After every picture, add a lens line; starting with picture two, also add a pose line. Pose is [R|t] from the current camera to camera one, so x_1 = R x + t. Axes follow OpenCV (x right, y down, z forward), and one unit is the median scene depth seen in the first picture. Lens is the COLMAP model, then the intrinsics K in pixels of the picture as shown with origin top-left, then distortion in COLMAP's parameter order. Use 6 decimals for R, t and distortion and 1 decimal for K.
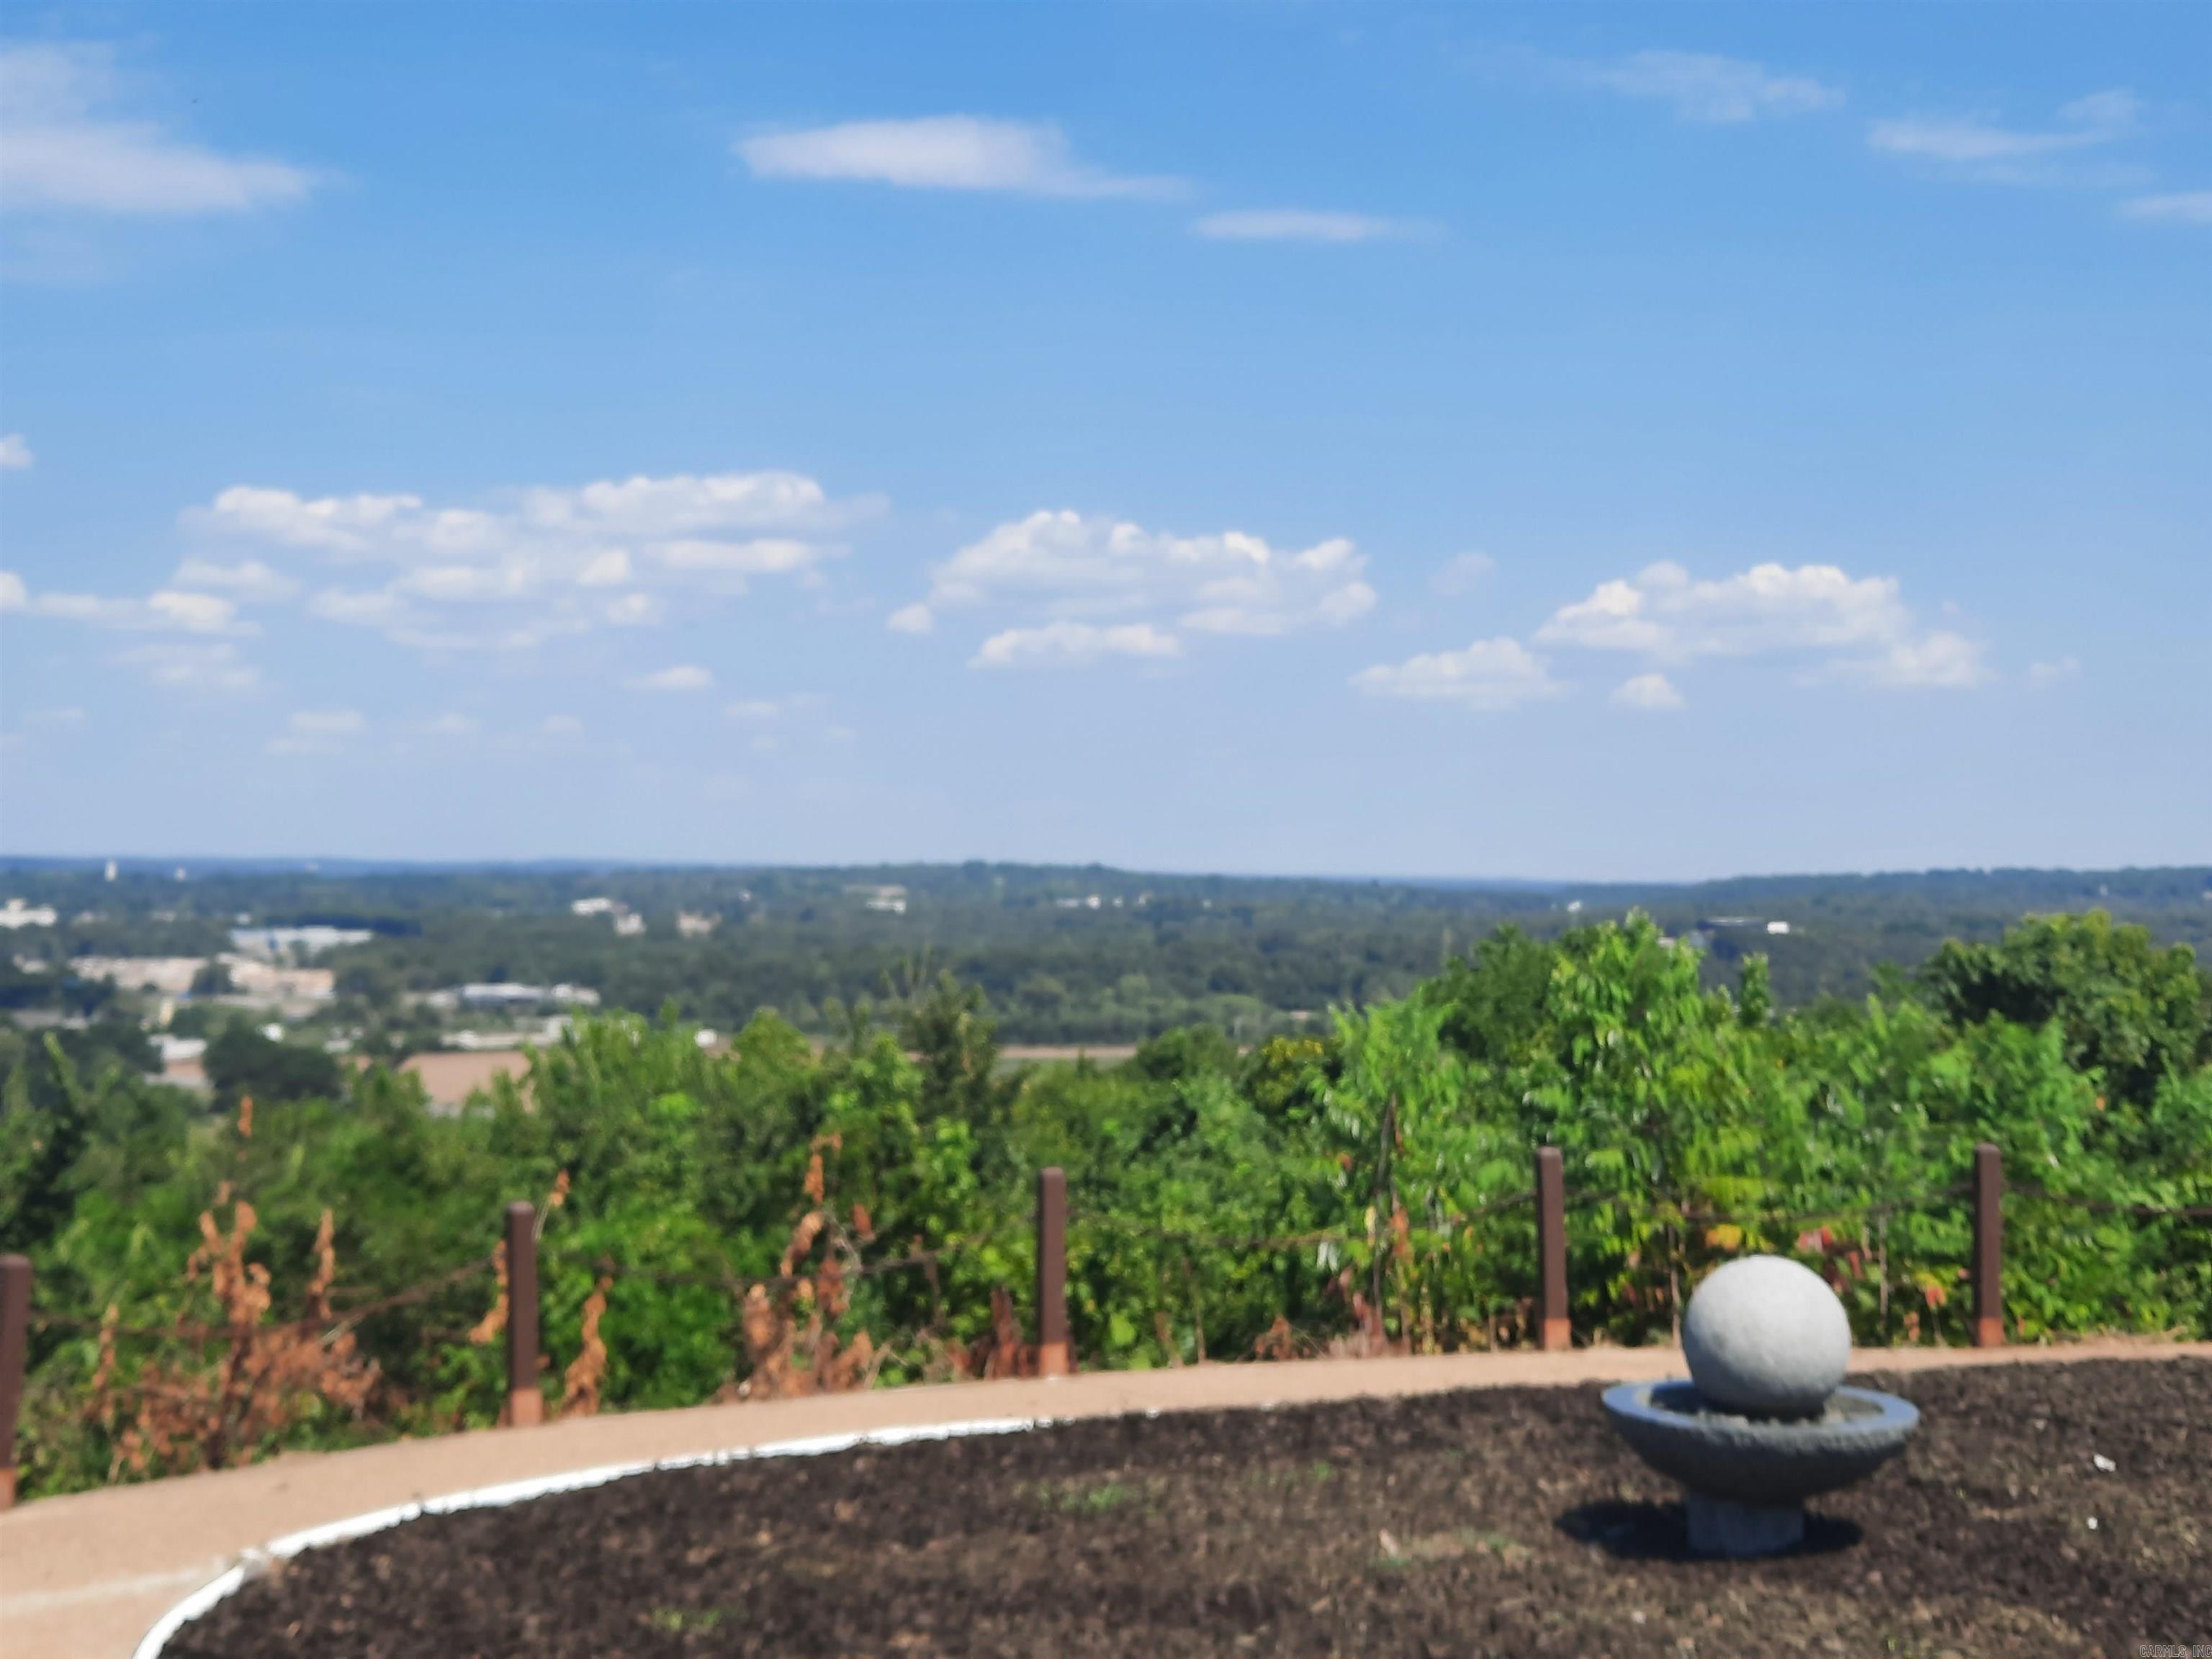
lens RADIAL K [[1606.5, 0, 1107.8], [0, 1606.5, 828.1], [0, 0, 1]] dist [0.037867, -0.001247]
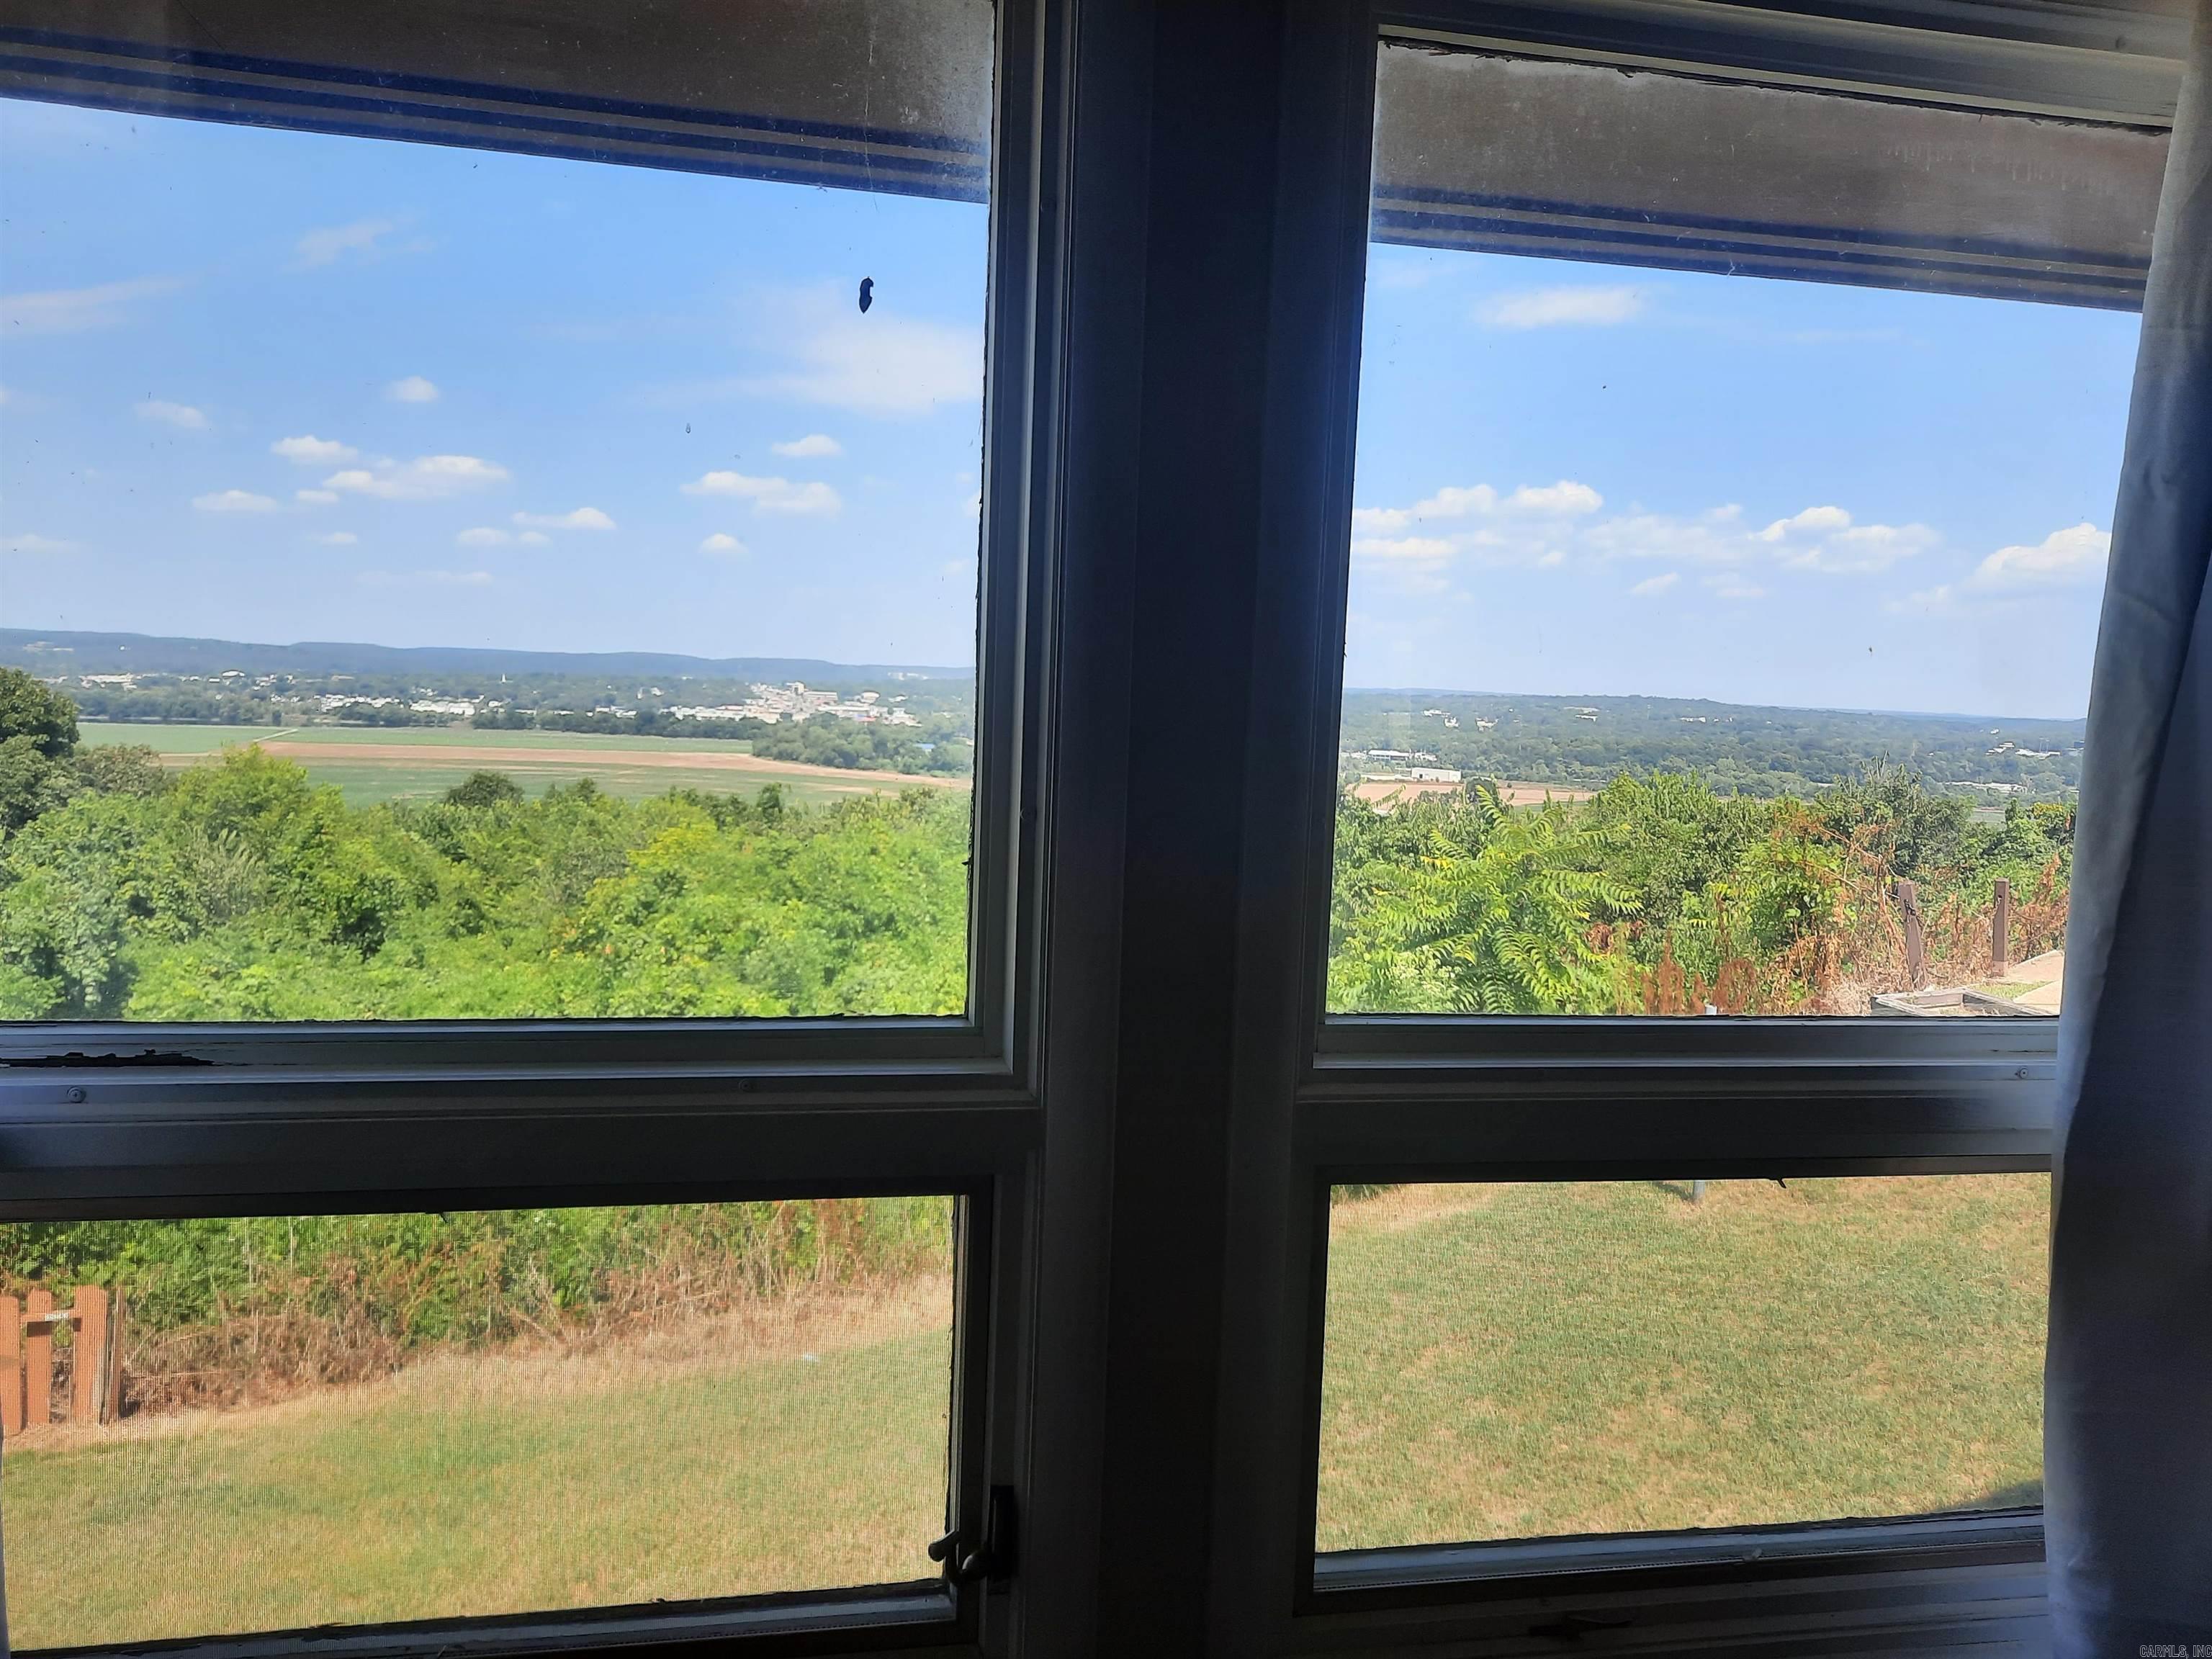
lens RADIAL K [[1606.5, 0, 1108.5], [0, 1606.5, 824.9], [0, 0, 1]] dist [0.037867, -0.001247]
pose [[0.905920, 0.059602, -0.419232, 0.159018], [0.002712, 0.989208, 0.146495, -0.108429], [0.423439, -0.133849, 0.895982, -0.976747]]
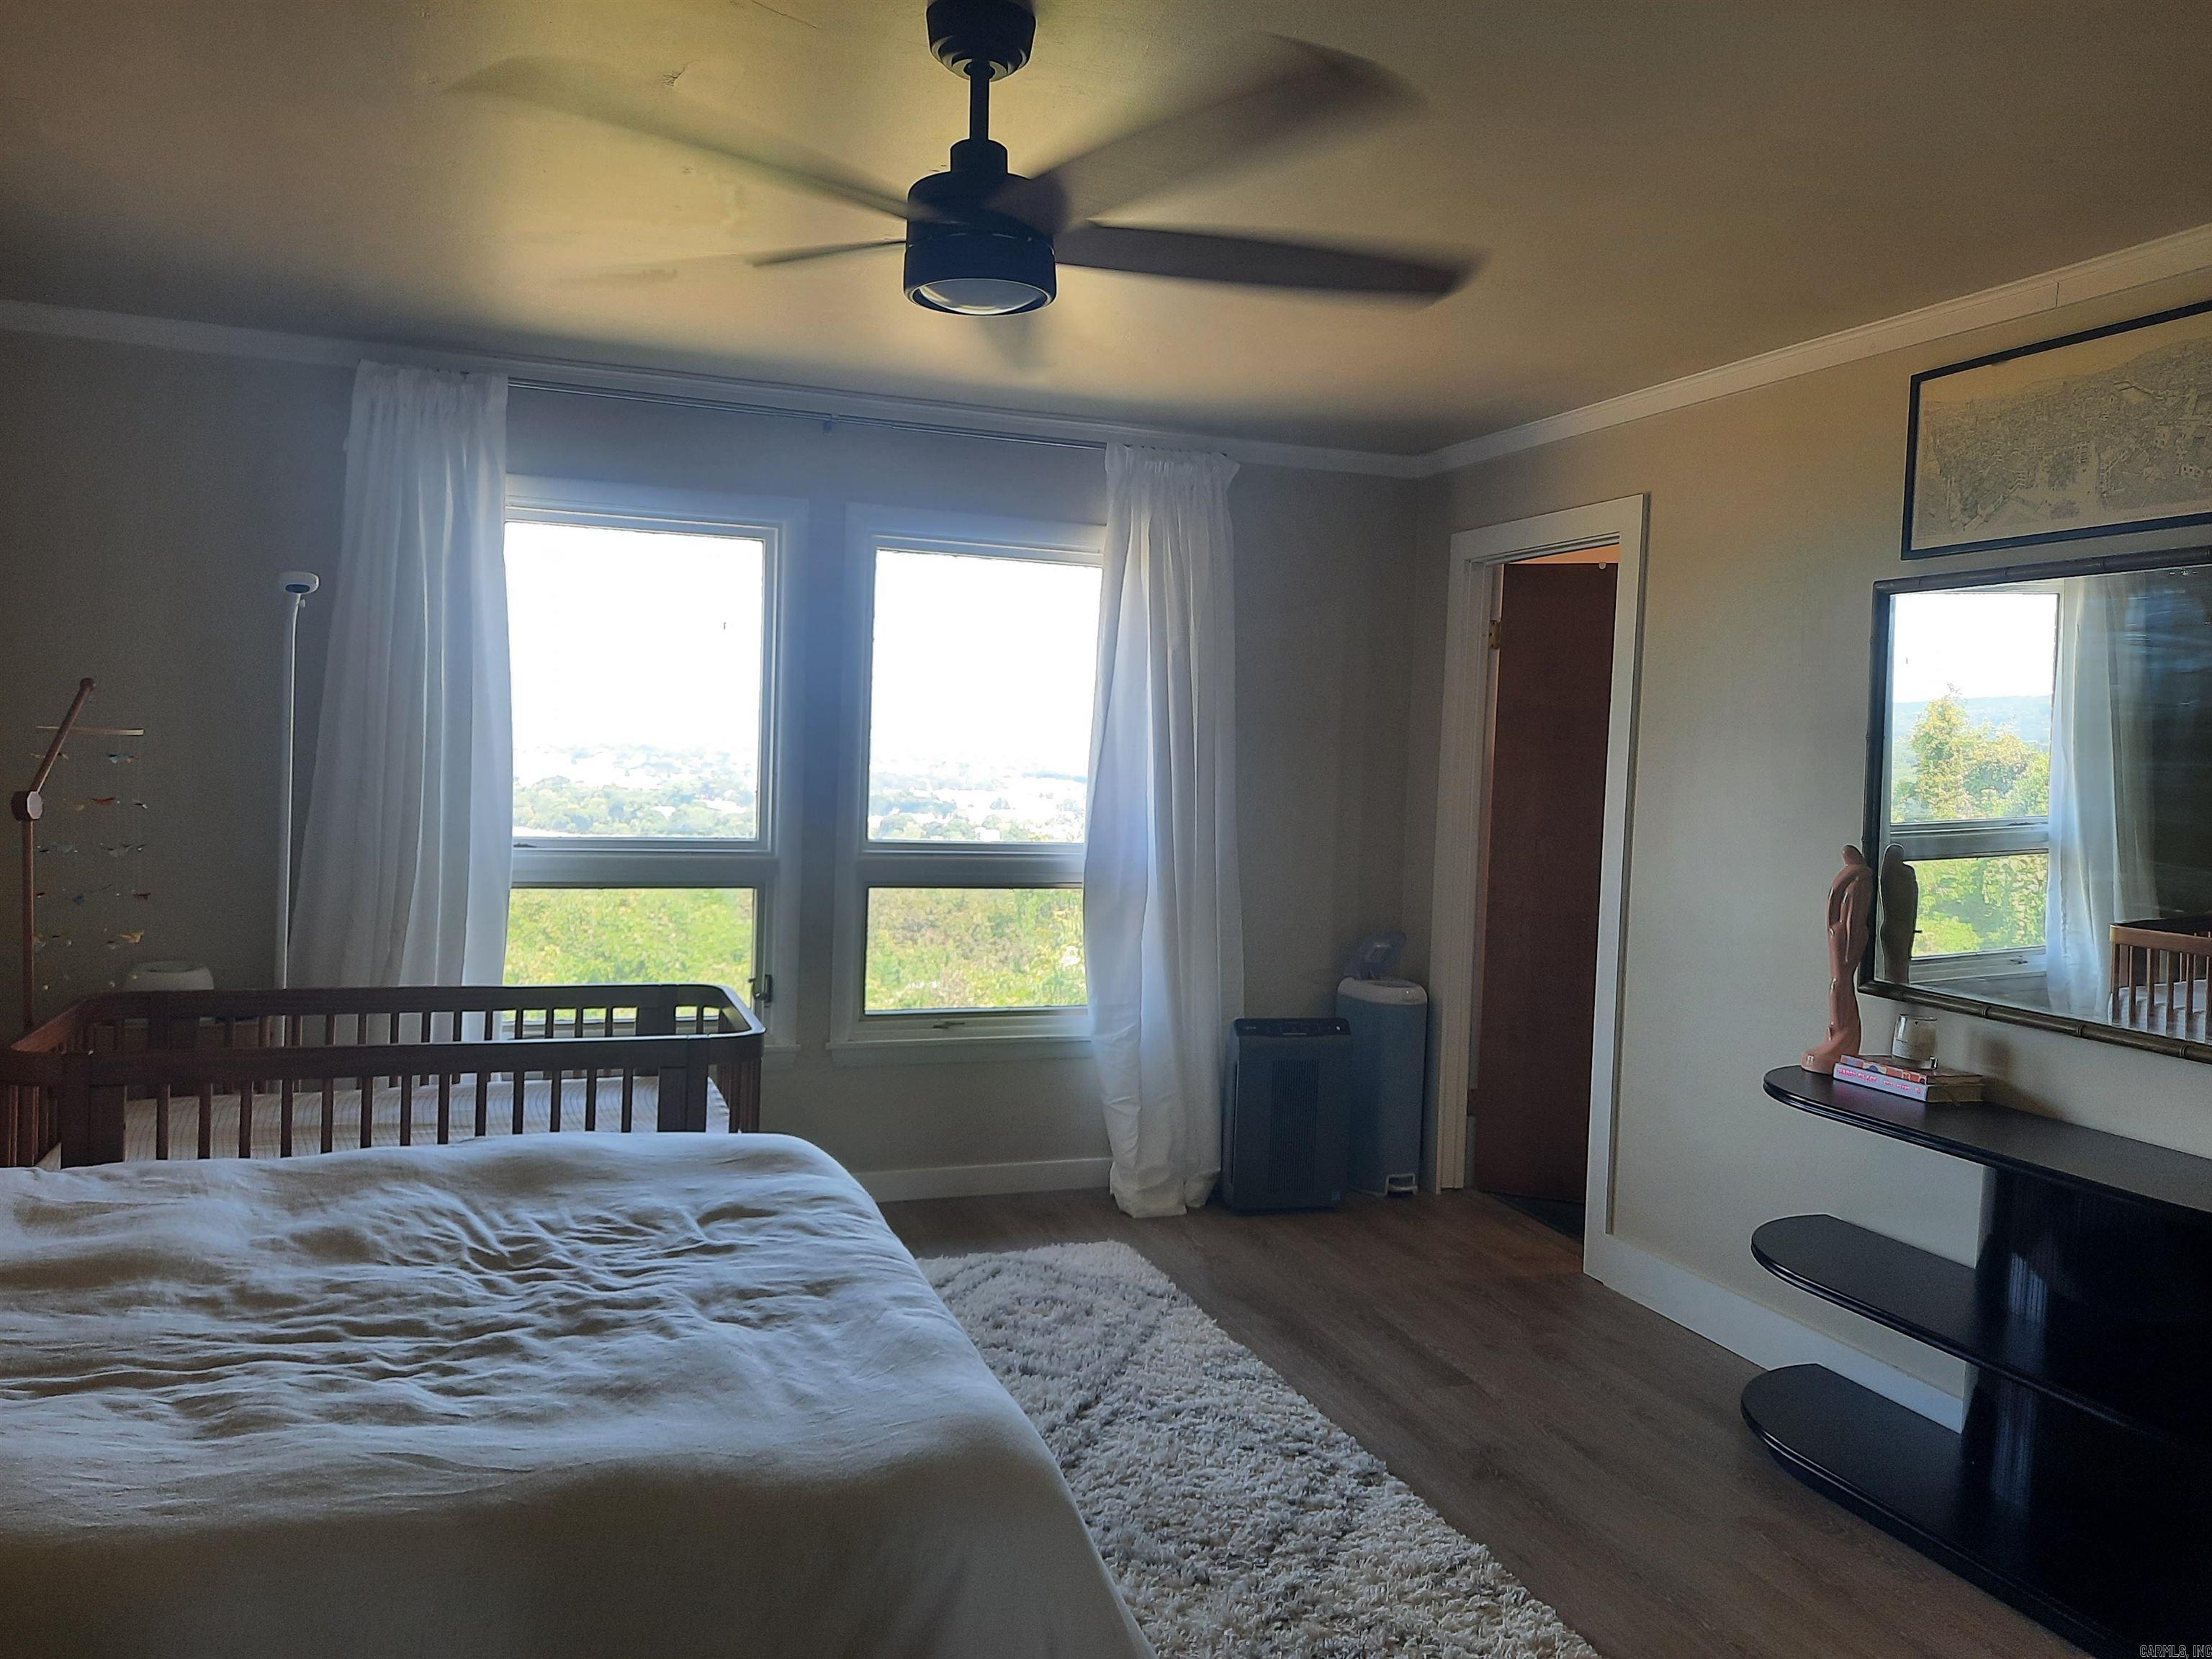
lens RADIAL K [[1606.5, 0, 1107.0], [0, 1606.5, 821.8], [0, 0, 1]] dist [0.037867, -0.001247]
pose [[0.960507, 0.031677, -0.276448, 2.299516], [-0.001860, 0.994208, 0.107460, -0.351212], [0.278250, -0.102701, 0.955002, -5.031281]]
